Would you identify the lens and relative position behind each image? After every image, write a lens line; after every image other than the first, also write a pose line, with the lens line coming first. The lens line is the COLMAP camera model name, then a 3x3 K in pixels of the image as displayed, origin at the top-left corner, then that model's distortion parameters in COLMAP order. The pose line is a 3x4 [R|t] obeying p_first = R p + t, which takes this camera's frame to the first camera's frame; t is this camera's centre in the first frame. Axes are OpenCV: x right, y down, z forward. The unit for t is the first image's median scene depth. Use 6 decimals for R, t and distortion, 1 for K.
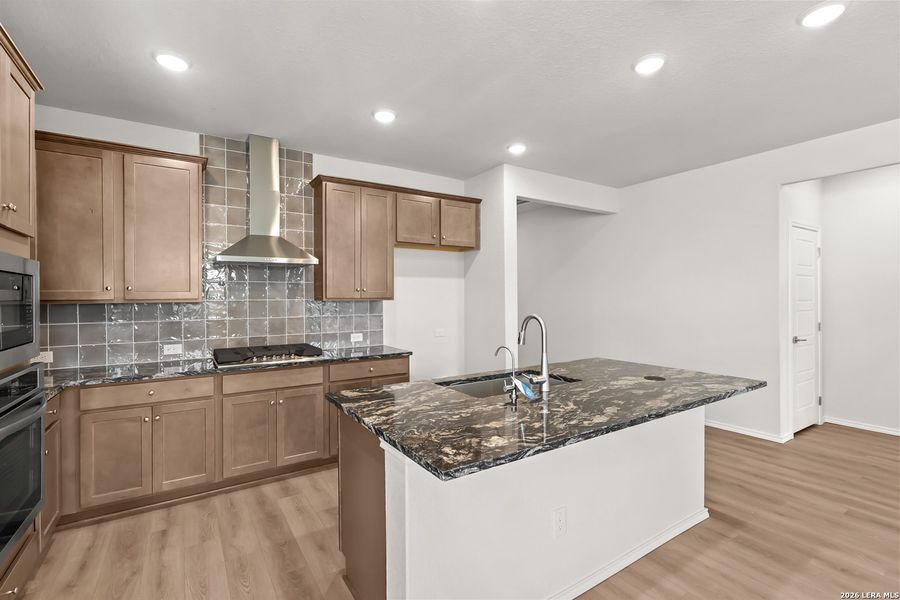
lens RADIAL K [[415.1, 0, 448.6], [0, 415.1, 296.9], [0, 0, 1]] dist [-0.008457, 0.003529]
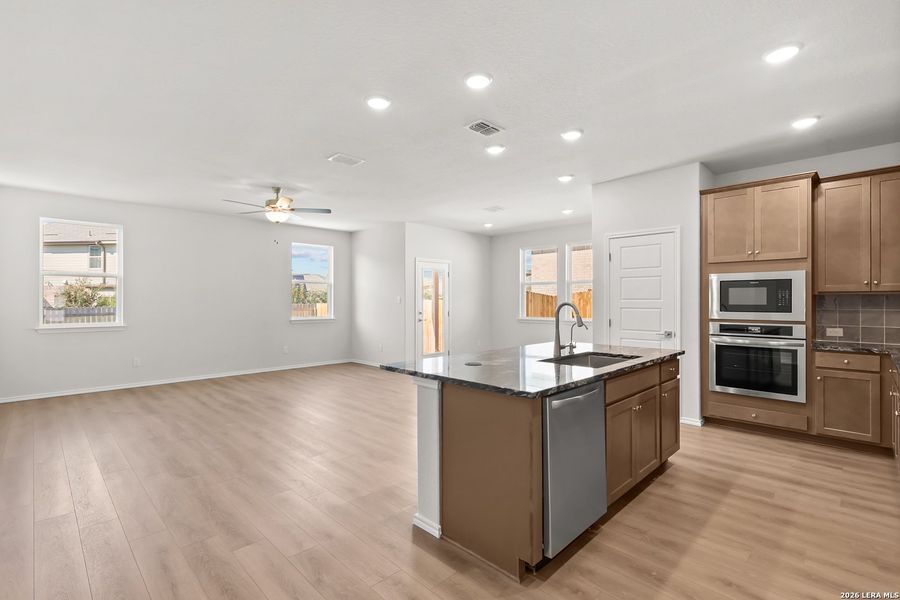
lens RADIAL K [[415.1, 0, 450.9], [0, 415.1, 299.0], [0, 0, 1]] dist [-0.008457, 0.003529]
pose [[-0.977490, 0.004450, -0.210936, 0.587098], [0.005601, 0.999973, -0.004861, 0.026036], [0.210909, -0.005933, -0.977488, 1.523372]]
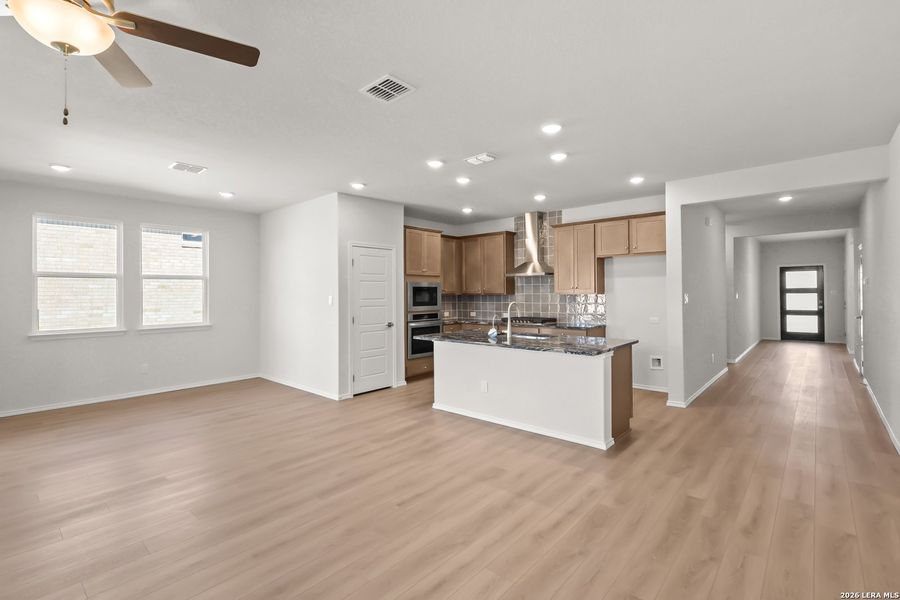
lens RADIAL K [[415.1, 0, 446.8], [0, 415.1, 290.2], [0, 0, 1]] dist [-0.008457, 0.003529]
pose [[0.261311, -0.001763, -0.965253, 1.465004], [0.005915, 0.999982, -0.000225, -0.013010], [0.965237, -0.005651, 0.261316, 0.083976]]
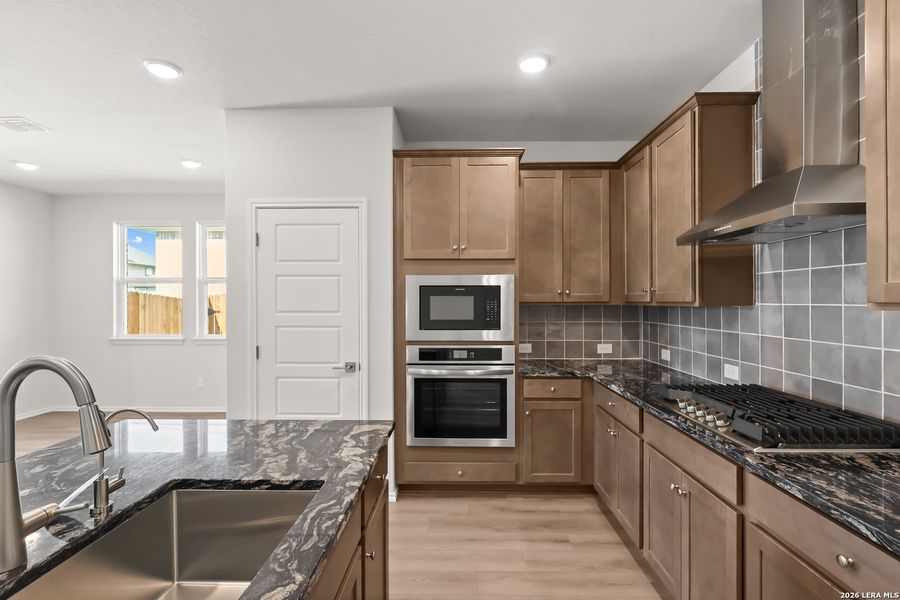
lens RADIAL K [[415.1, 0, 448.2], [0, 415.1, 303.3], [0, 0, 1]] dist [-0.008457, 0.003529]
pose [[-0.557208, 0.011114, -0.830299, 0.203239], [0.005349, 0.999938, 0.009796, -0.002089], [0.830356, 0.001017, -0.557233, 0.991052]]
